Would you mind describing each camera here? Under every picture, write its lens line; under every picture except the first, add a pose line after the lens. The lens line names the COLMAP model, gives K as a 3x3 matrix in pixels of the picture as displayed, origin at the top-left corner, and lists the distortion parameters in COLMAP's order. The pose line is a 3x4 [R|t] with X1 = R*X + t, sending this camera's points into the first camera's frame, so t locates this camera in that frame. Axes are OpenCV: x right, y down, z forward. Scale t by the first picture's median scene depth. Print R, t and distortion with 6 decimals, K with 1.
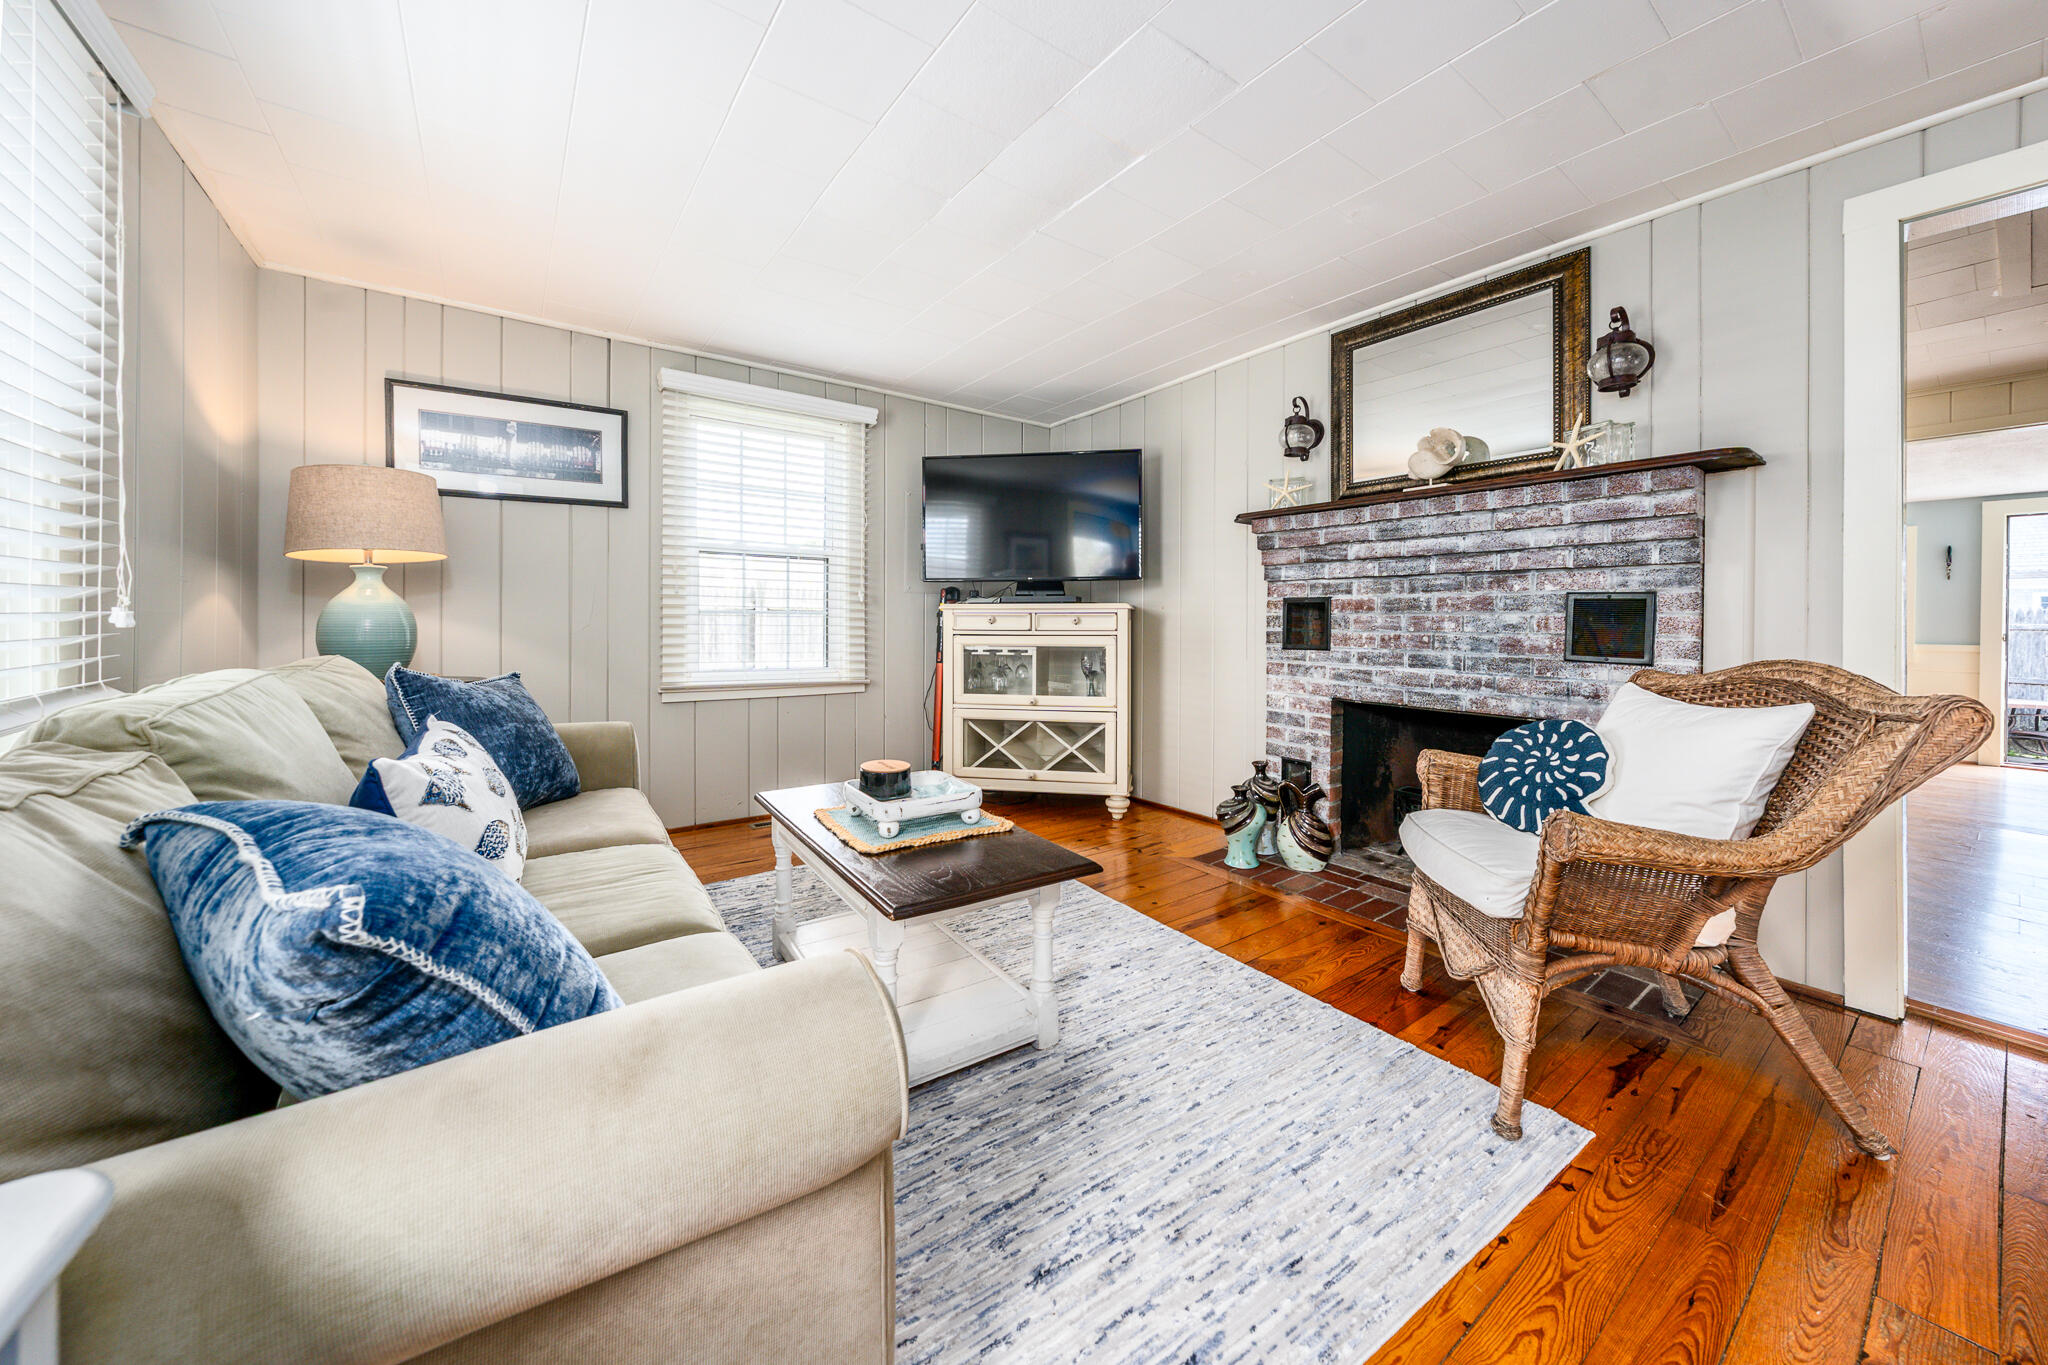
lens RADIAL K [[721.6, 0, 1043.5], [0, 721.6, 622.0], [0, 0, 1]] dist [-0.003172, -0.000344]
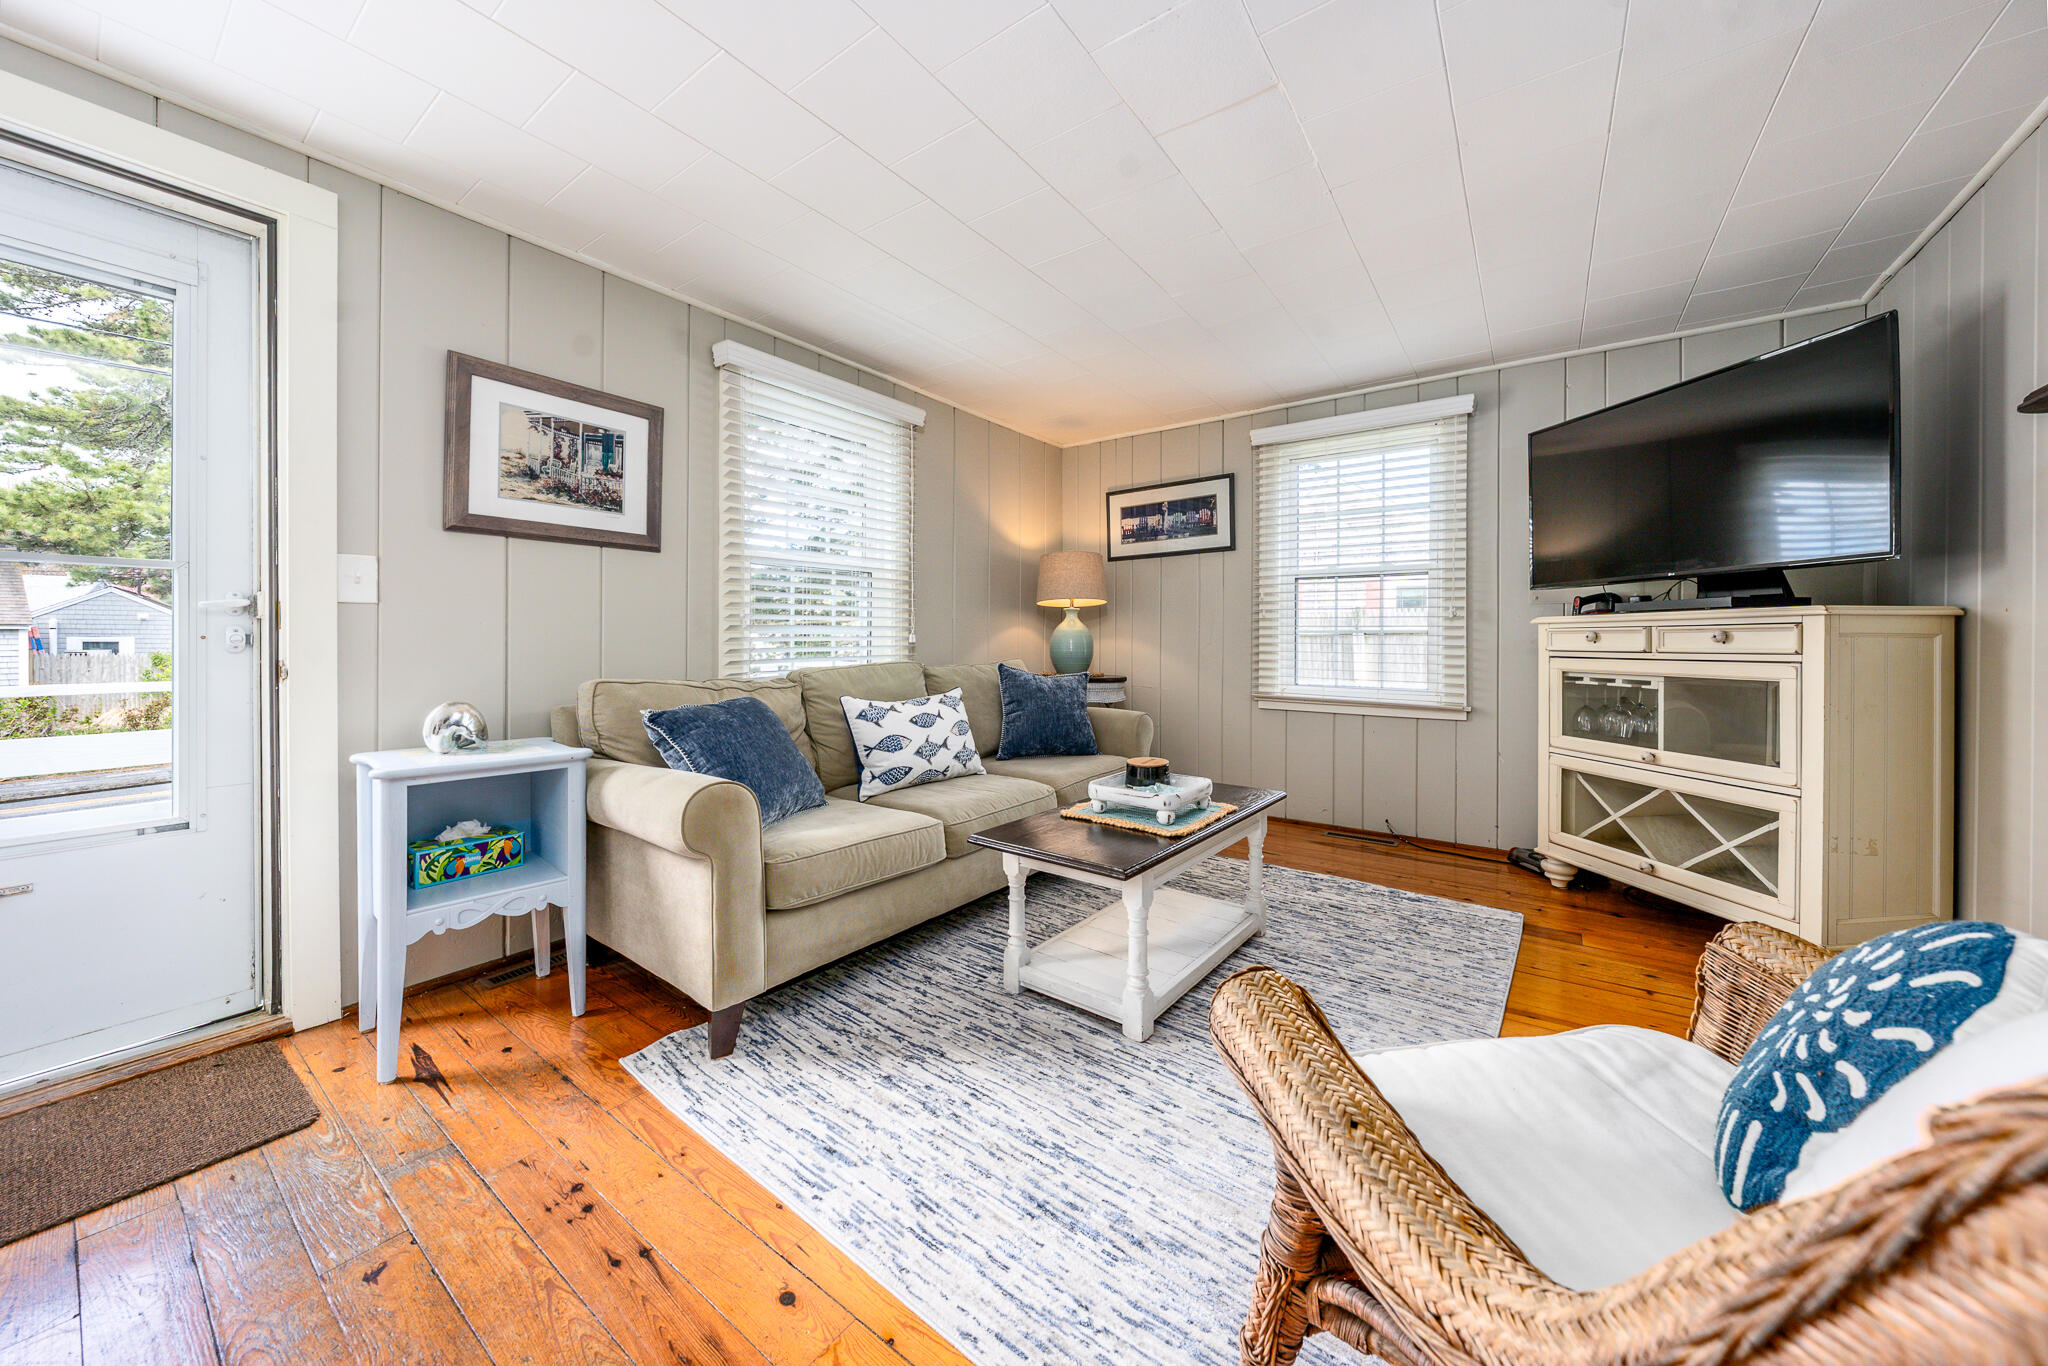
lens RADIAL K [[721.6, 0, 1032.5], [0, 721.6, 643.6], [0, 0, 1]] dist [-0.003172, -0.000344]
pose [[0.306809, -0.000065, -0.951771, 0.490285], [-0.002067, 0.999998, -0.000735, 0.005596], [0.951769, 0.002193, 0.306808, 0.271071]]
